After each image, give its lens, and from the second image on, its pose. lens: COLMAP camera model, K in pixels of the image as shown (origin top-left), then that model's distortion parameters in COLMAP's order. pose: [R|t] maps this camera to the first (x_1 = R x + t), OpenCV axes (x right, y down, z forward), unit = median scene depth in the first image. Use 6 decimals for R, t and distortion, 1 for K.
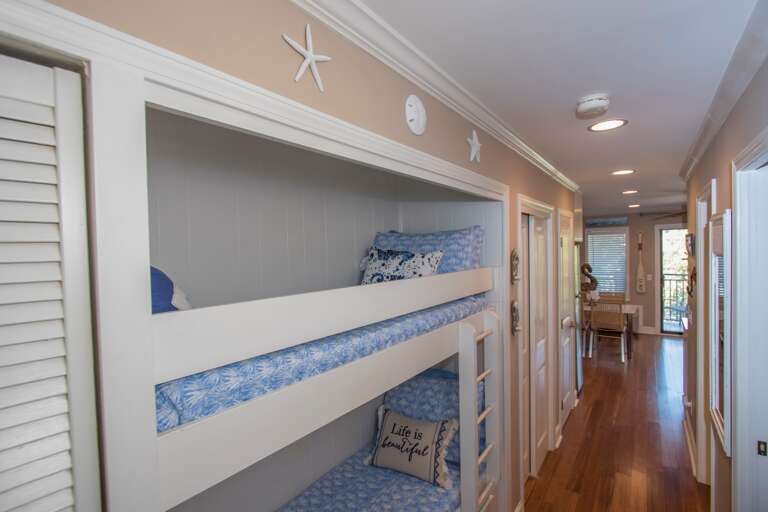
lens RADIAL K [[359.9, 0, 384.0], [0, 359.9, 256.0], [0, 0, 1]] dist [-0.003068, -0.001498]
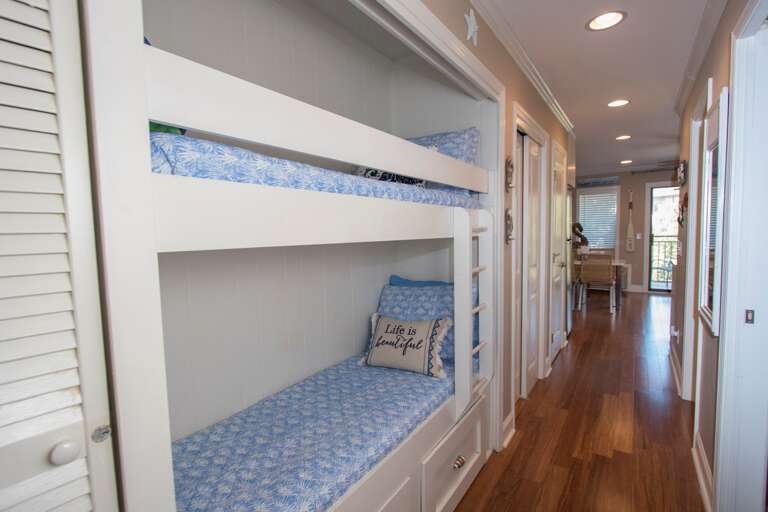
lens RADIAL K [[365.4, 0, 384.0], [0, 365.4, 256.0], [0, 0, 1]] dist [-0.000820, -0.000953]
pose [[0.999561, -0.002959, 0.029484, -0.011187], [0.001582, 0.998912, 0.046610, 0.212942], [-0.029589, -0.046543, 0.998478, -0.001088]]
